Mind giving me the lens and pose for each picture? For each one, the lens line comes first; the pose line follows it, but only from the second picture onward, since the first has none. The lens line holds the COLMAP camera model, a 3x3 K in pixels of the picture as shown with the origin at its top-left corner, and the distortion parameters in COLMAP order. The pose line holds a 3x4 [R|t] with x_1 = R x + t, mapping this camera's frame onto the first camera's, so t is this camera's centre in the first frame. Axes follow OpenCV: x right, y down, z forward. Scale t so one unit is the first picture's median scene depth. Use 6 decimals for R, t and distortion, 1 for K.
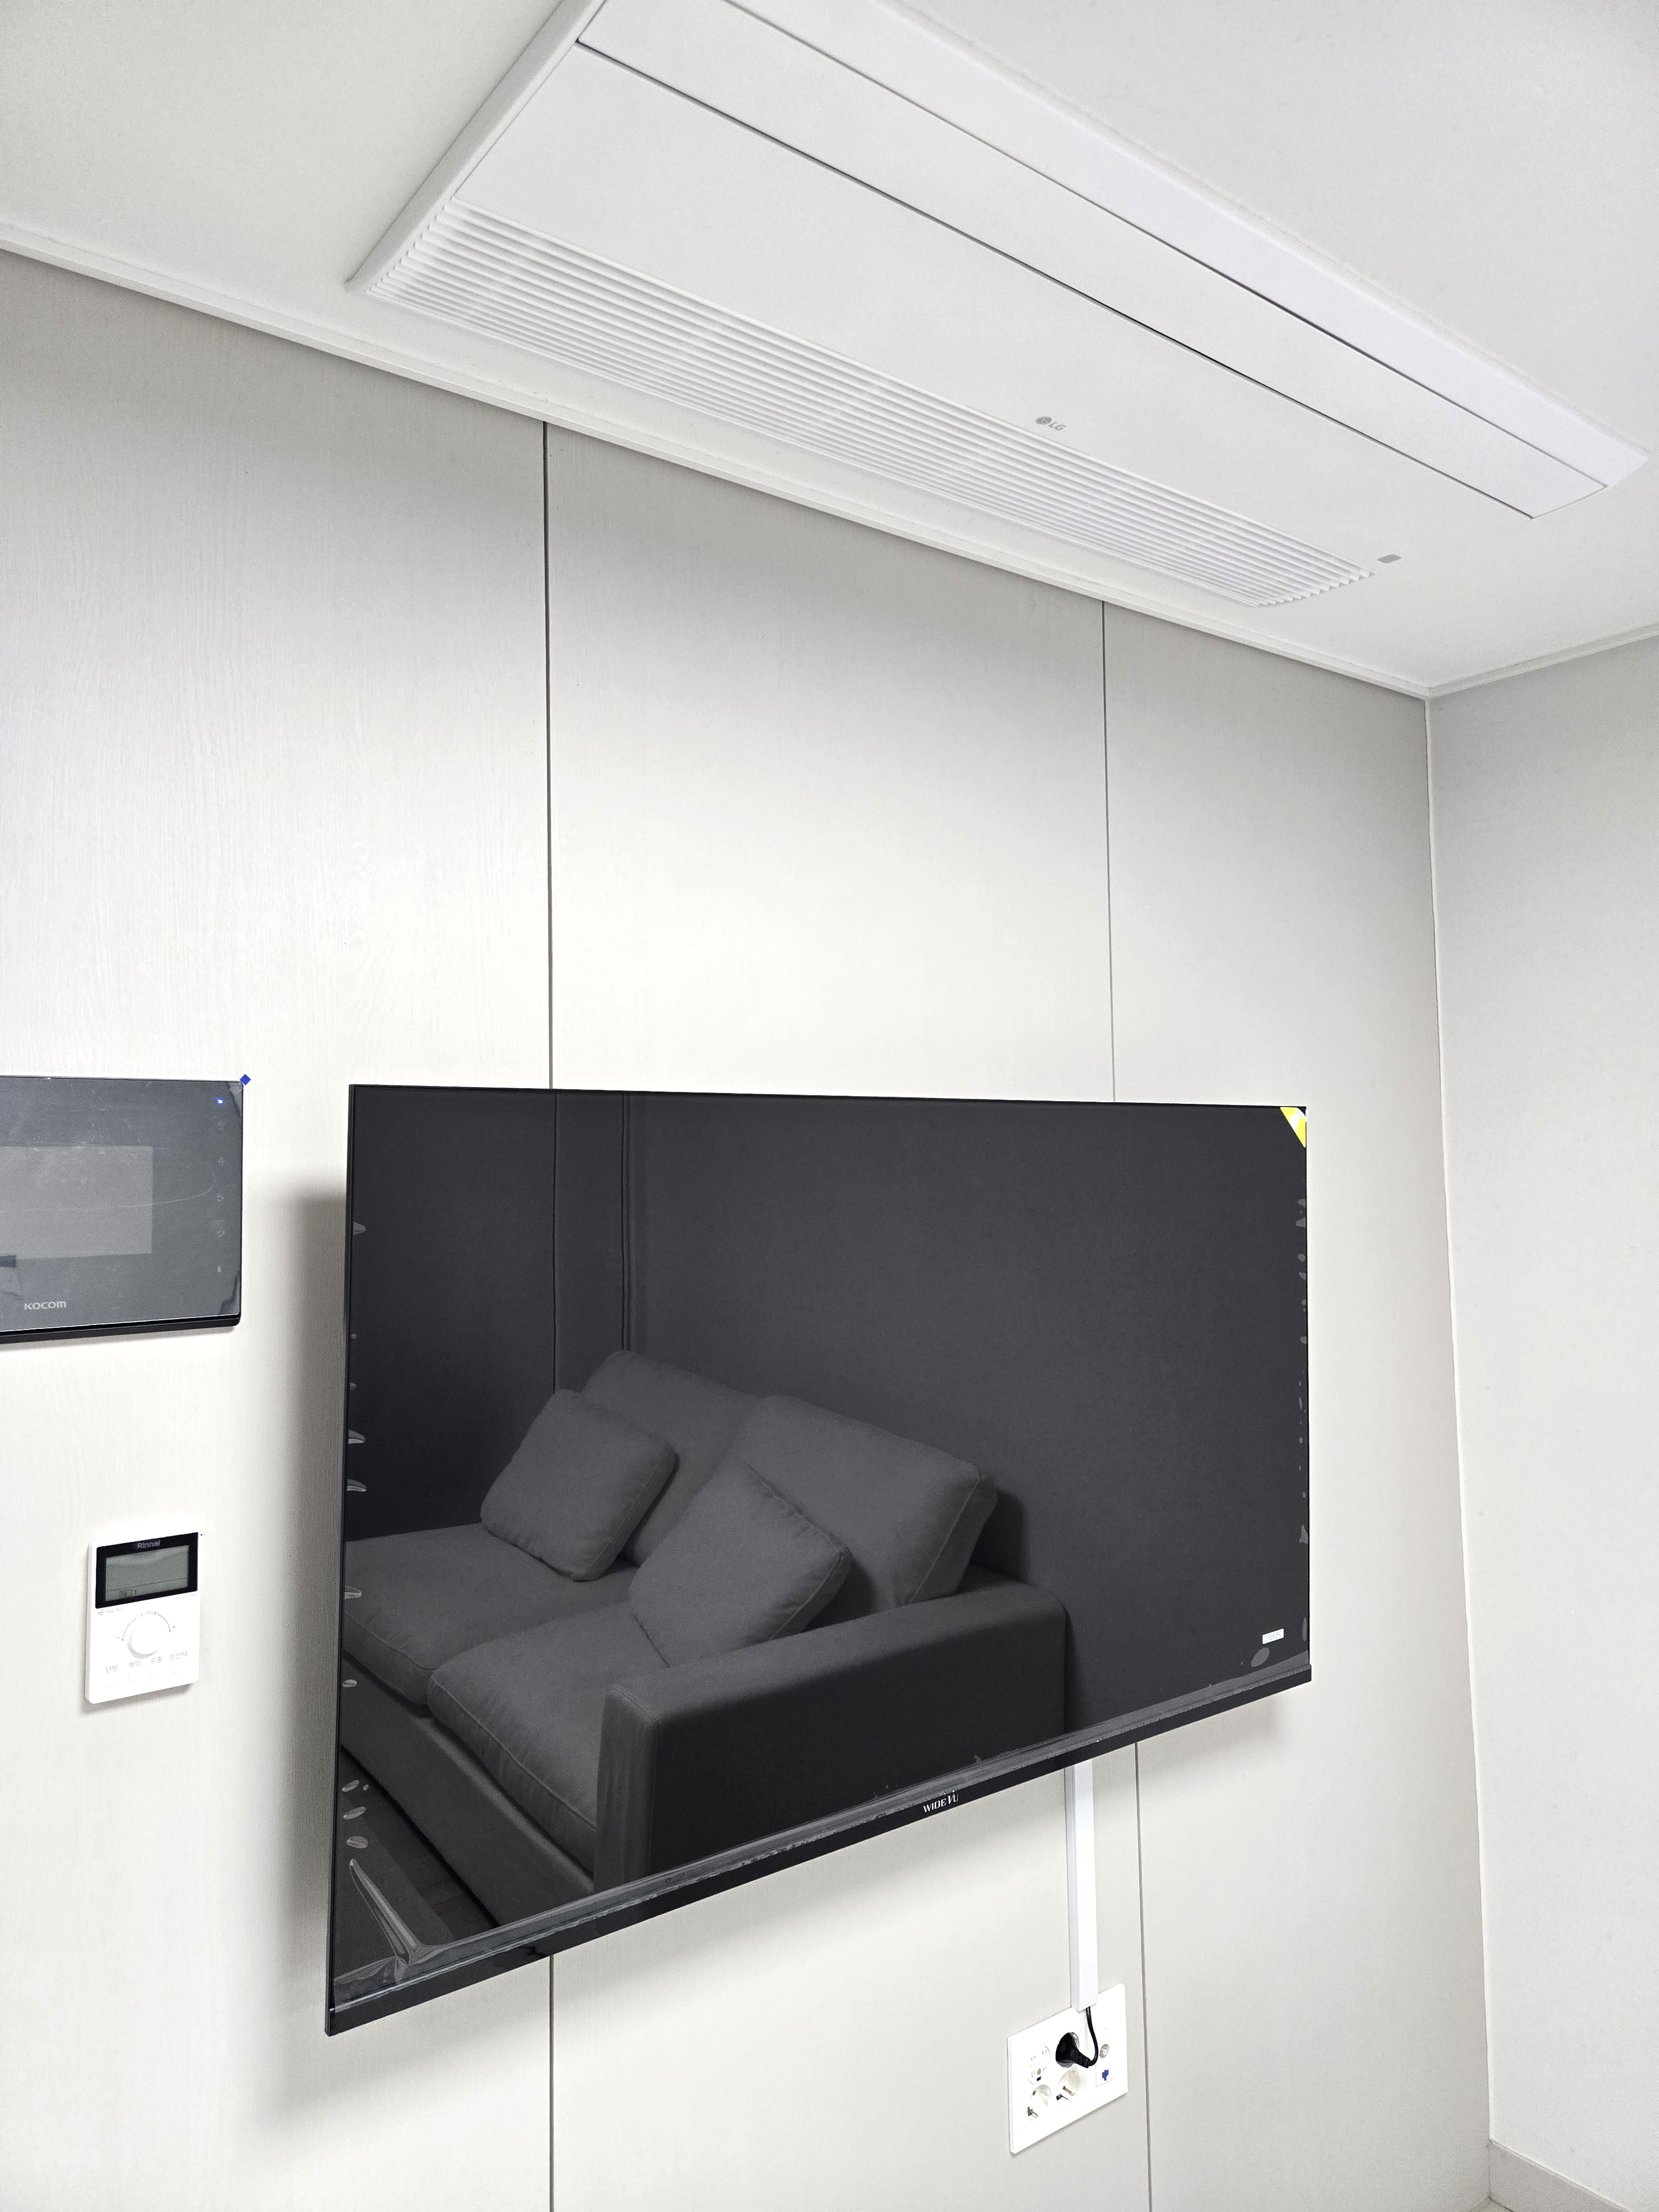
lens RADIAL K [[1488.8, 0, 829.5], [0, 1488.8, 1106.0], [0, 0, 1]] dist [-0.000479, -0.000219]
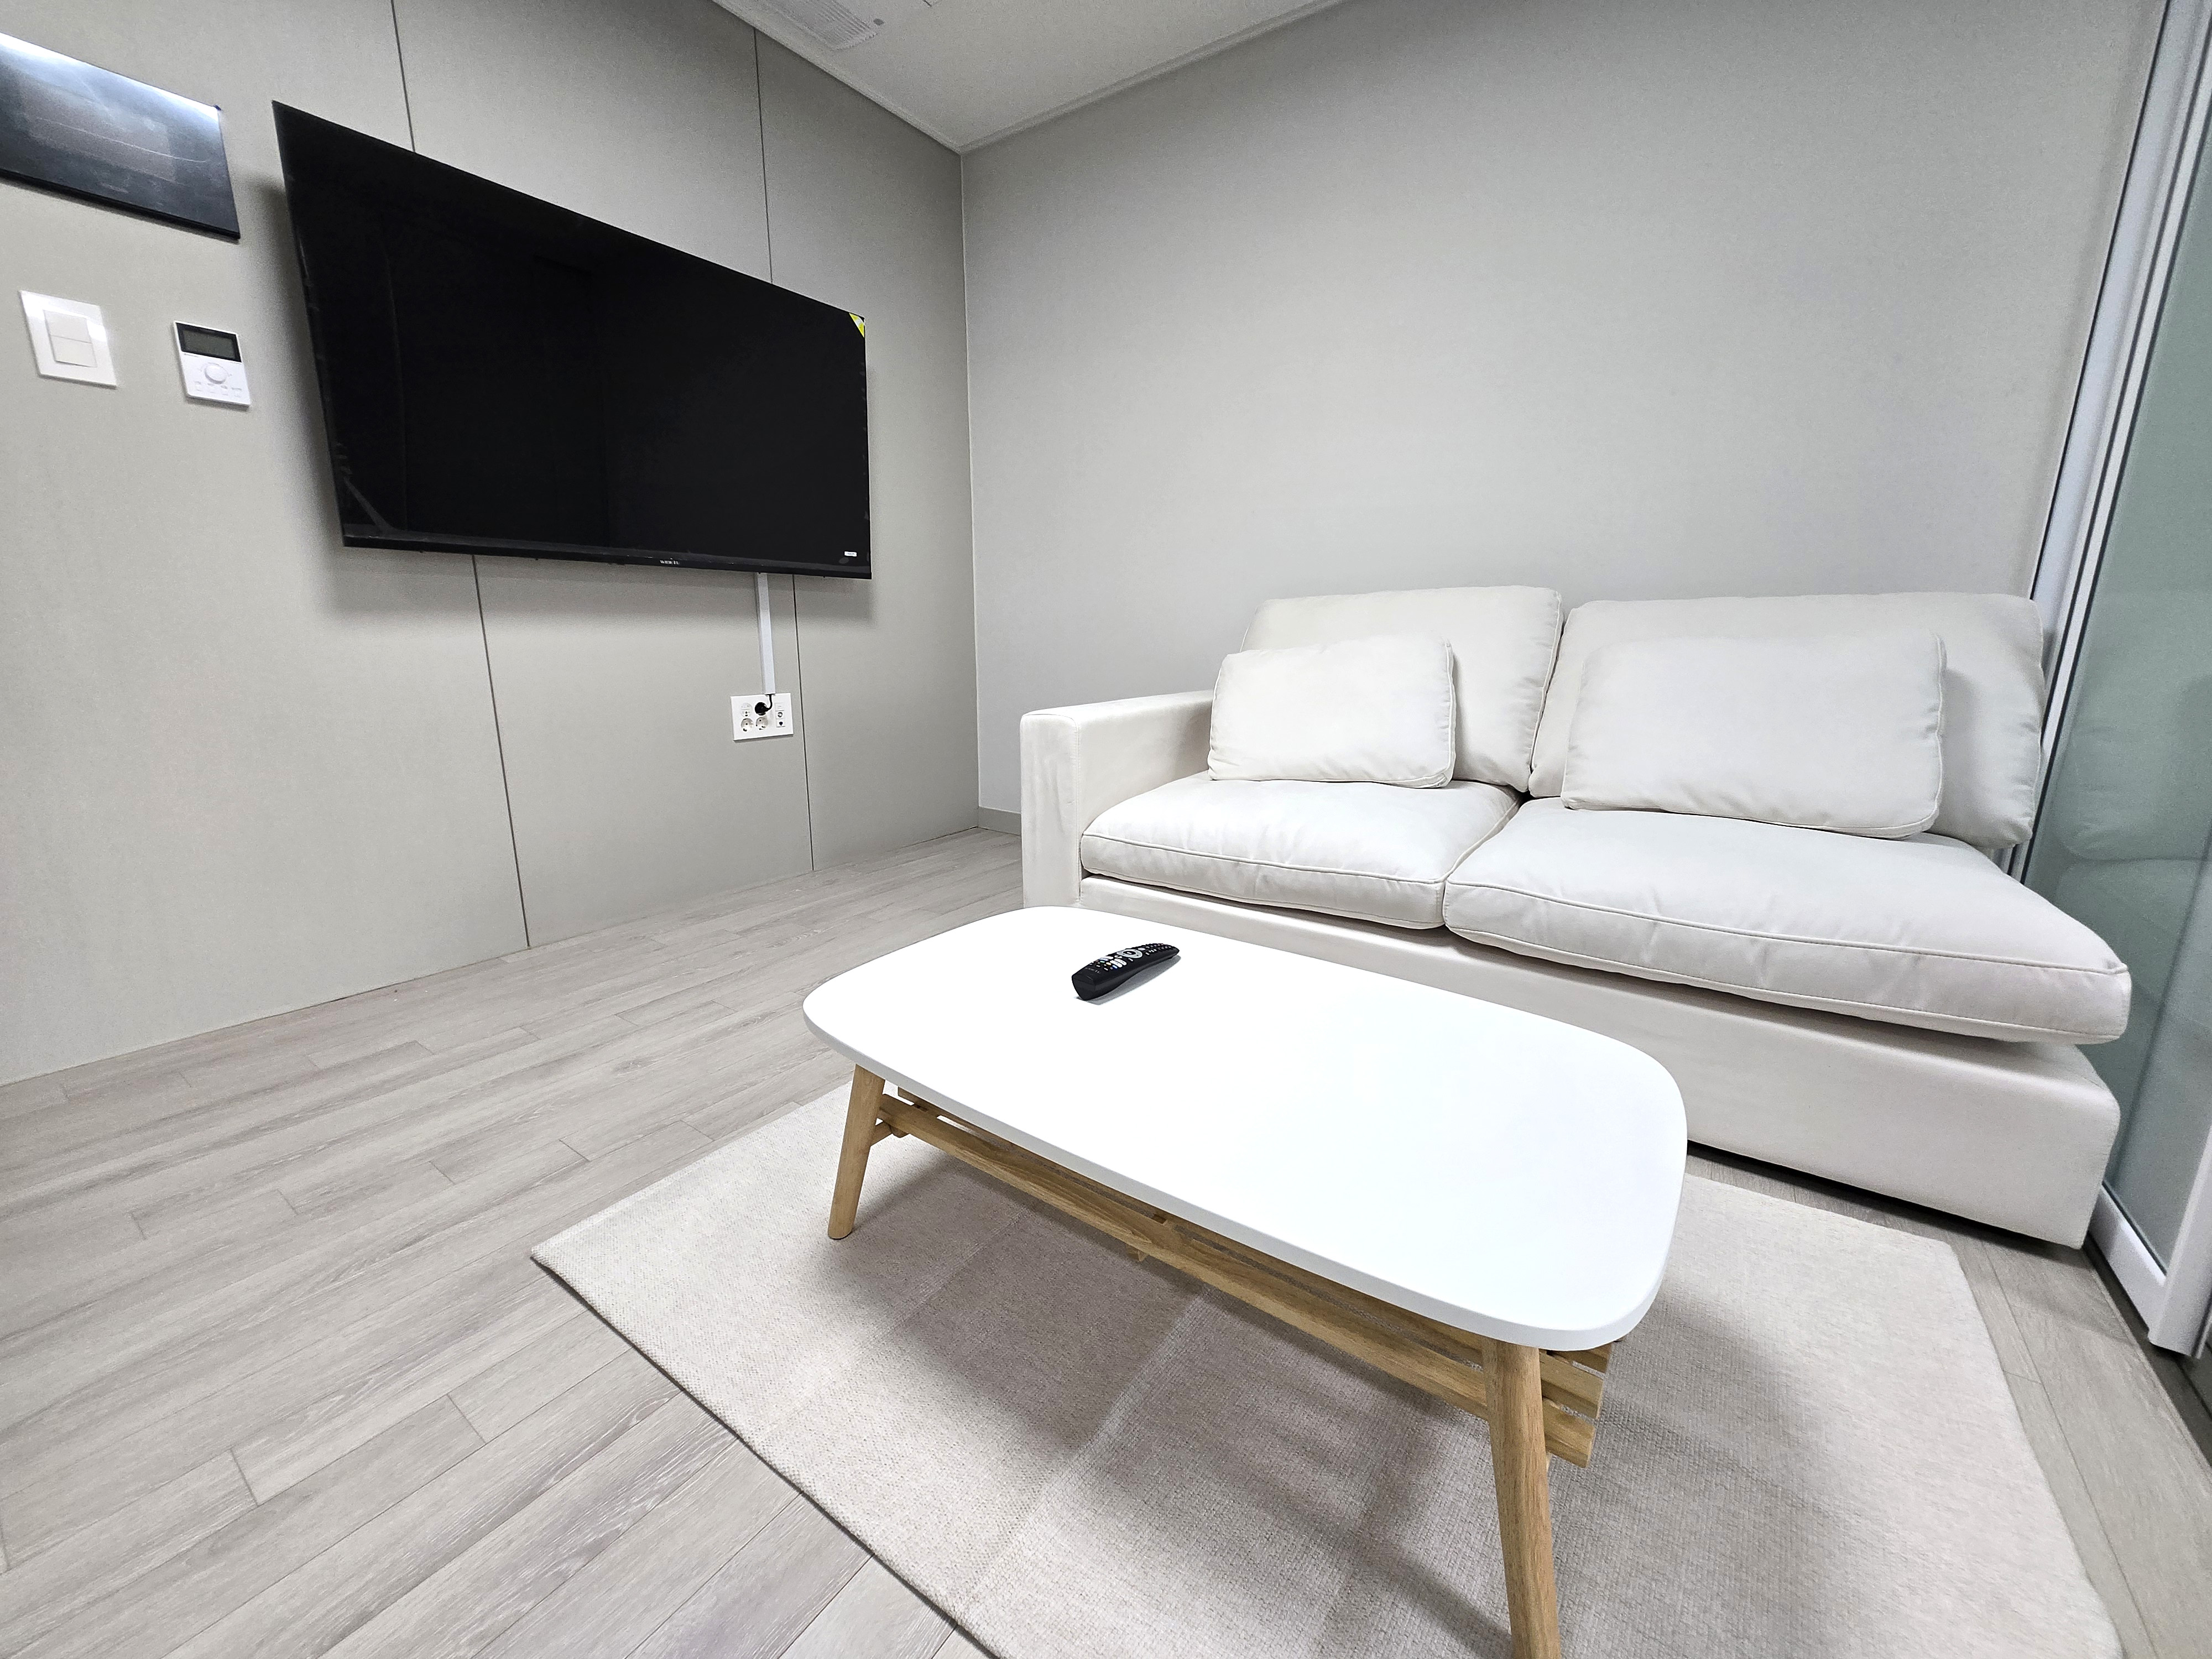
lens RADIAL K [[869.4, 0, 1106.0], [0, 869.4, 829.5], [0, 0, 1]] dist [0.001293, -0.000010]
pose [[0.950034, -0.070307, 0.304126, 0.245272], [-0.010366, 0.966660, 0.255853, 0.444852], [-0.311975, -0.246221, 0.917631, -0.525563]]
